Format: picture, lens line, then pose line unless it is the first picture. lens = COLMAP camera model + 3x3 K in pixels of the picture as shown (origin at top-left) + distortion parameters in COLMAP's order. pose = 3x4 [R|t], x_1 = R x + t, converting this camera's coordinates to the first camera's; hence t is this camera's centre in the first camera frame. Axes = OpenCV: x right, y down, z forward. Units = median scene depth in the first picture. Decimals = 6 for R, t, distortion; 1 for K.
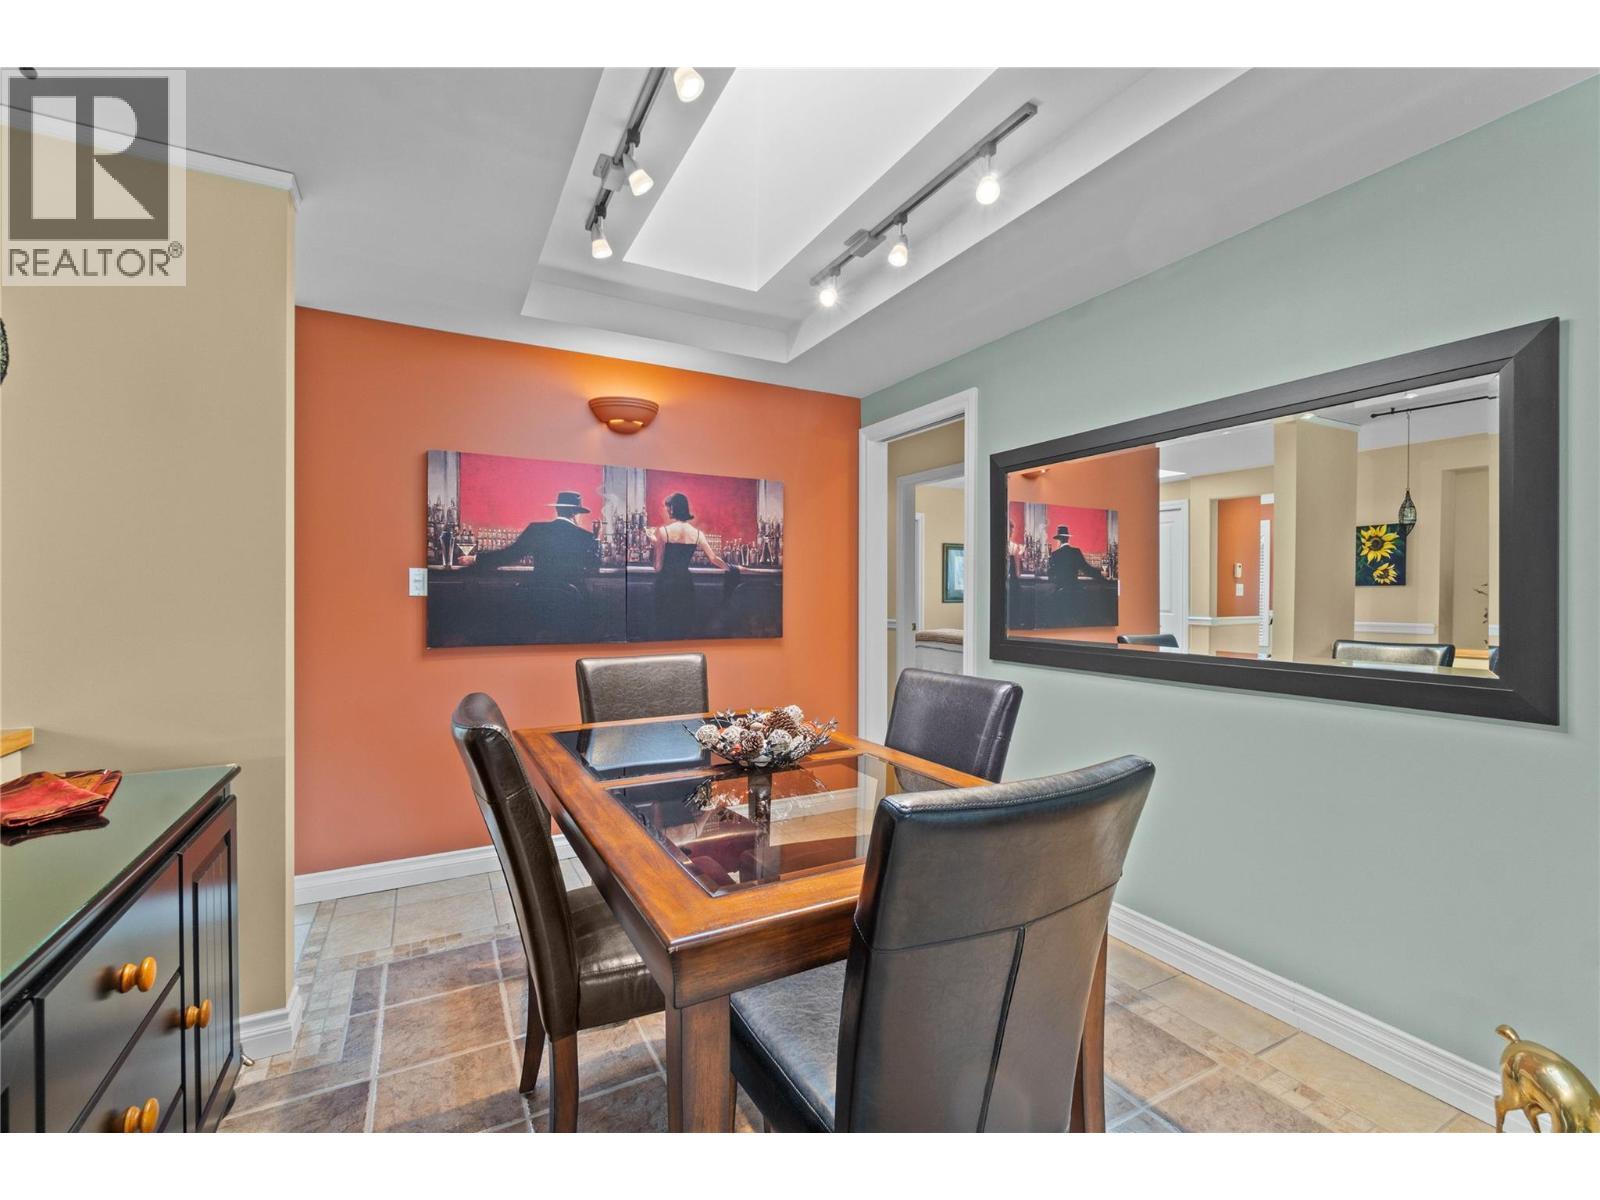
lens RADIAL K [[689.5, 0, 809.3], [0, 689.5, 595.2], [0, 0, 1]] dist [-0.005096, 0.001141]
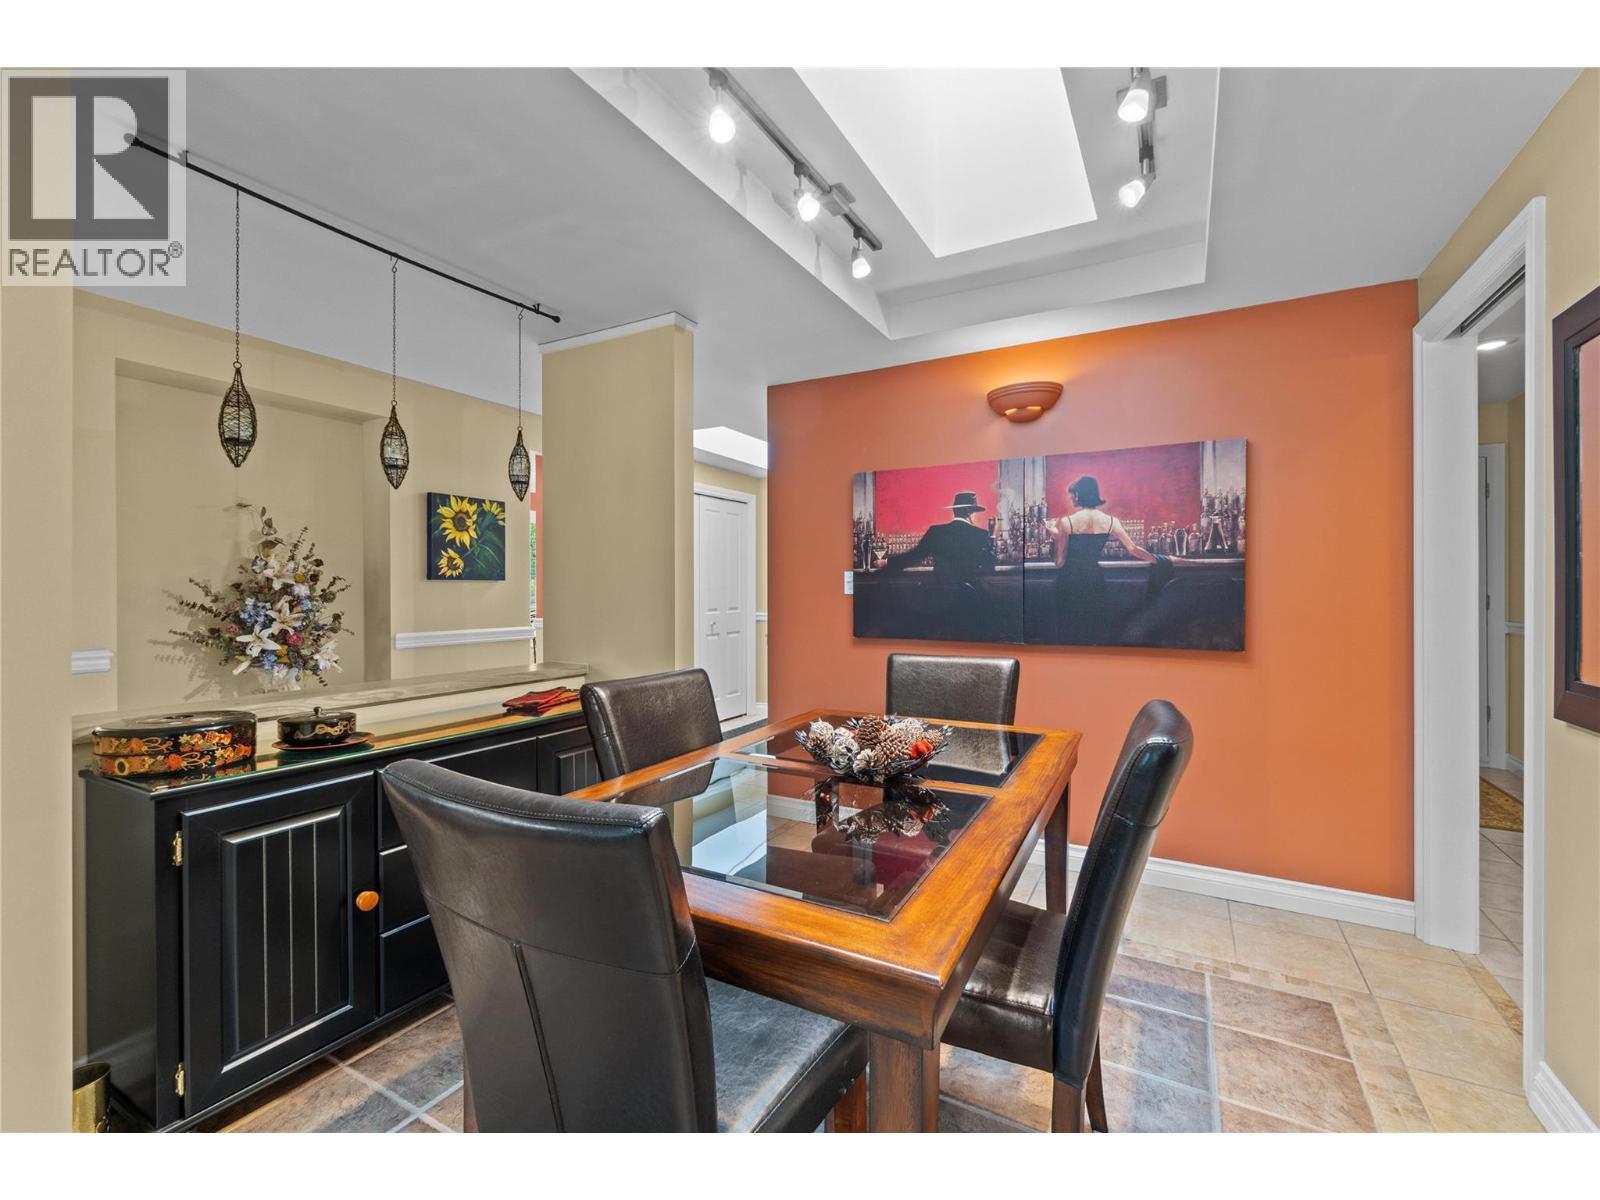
lens RADIAL K [[689.5, 0, 796.7], [0, 689.5, 602.9], [0, 0, 1]] dist [-0.005096, 0.001141]
pose [[0.526055, 0.011742, -0.850370, 0.373389], [0.000592, 0.999899, 0.014173, -0.000754], [0.850450, -0.007959, 0.525995, 0.238777]]
